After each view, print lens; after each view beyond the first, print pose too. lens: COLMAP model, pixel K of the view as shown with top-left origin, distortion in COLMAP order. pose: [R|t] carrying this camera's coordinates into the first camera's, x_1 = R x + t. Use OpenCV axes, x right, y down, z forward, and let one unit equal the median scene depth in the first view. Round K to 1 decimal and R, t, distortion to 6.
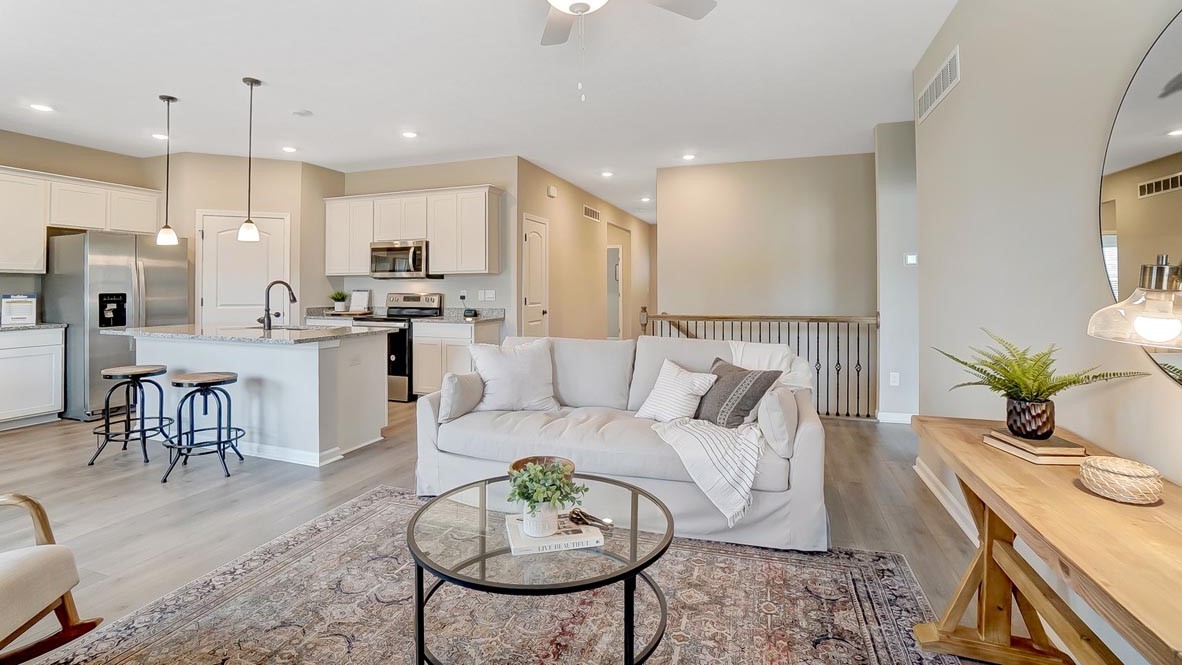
lens RADIAL K [[535.5, 0, 565.8], [0, 535.5, 289.2], [0, 0, 1]] dist [-0.010802, 0.000576]
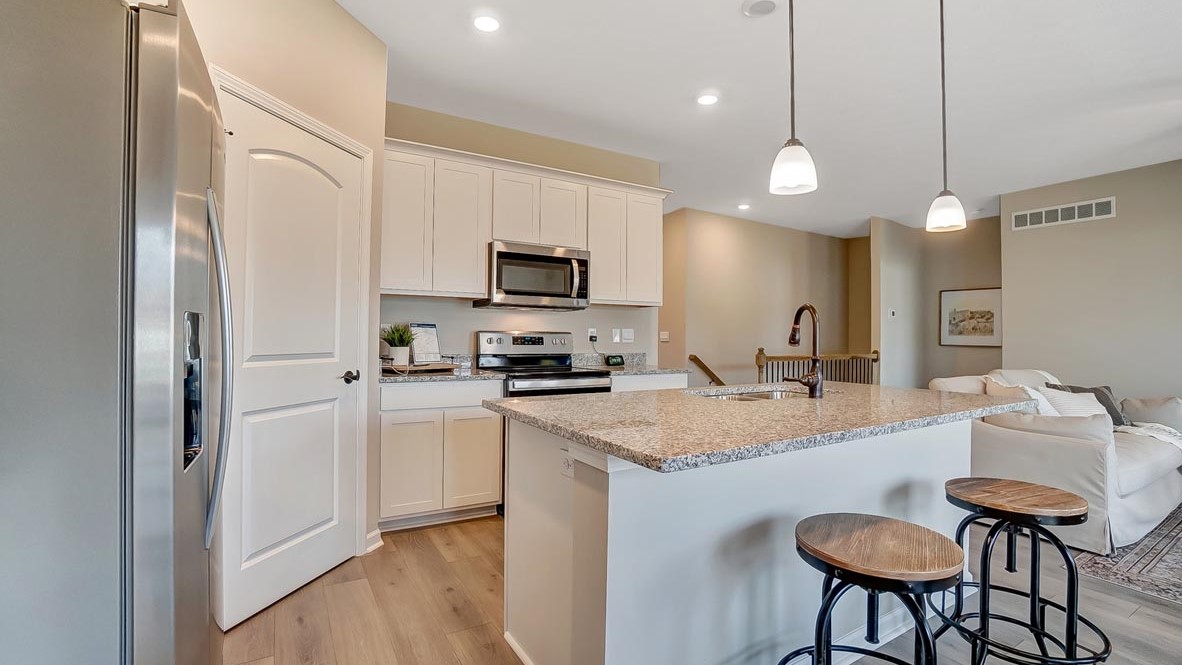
lens RADIAL K [[513.0, 0, 579.6], [0, 513.0, 333.0], [0, 0, 1]] dist [-0.002230, -0.000083]
pose [[0.611672, 0.014692, 0.790975, -0.798849], [-0.011243, 0.999888, -0.009878, 0.015519], [-0.791032, -0.002851, 0.611769, 0.643245]]
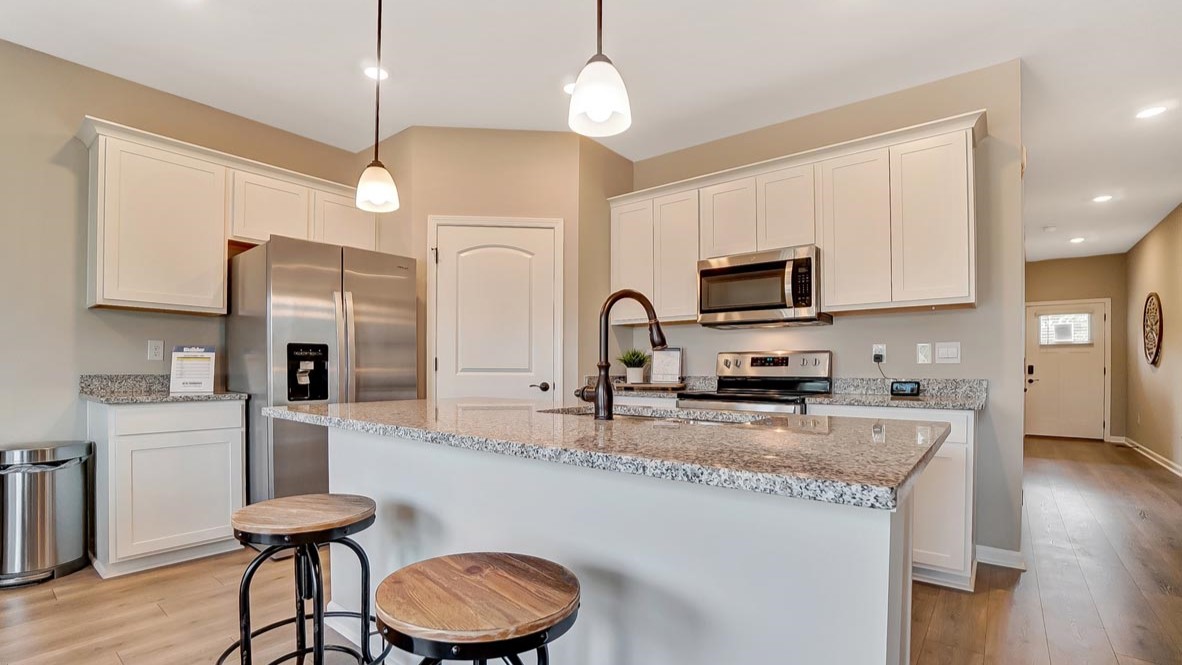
lens RADIAL K [[529.0, 0, 591.3], [0, 529.0, 372.1], [0, 0, 1]] dist [-0.065344, 0.022185]
pose [[0.957825, 0.007994, -0.287242, -0.338956], [-0.007029, 0.999966, 0.004393, 0.030366], [0.287267, -0.002188, 0.957848, 0.472422]]
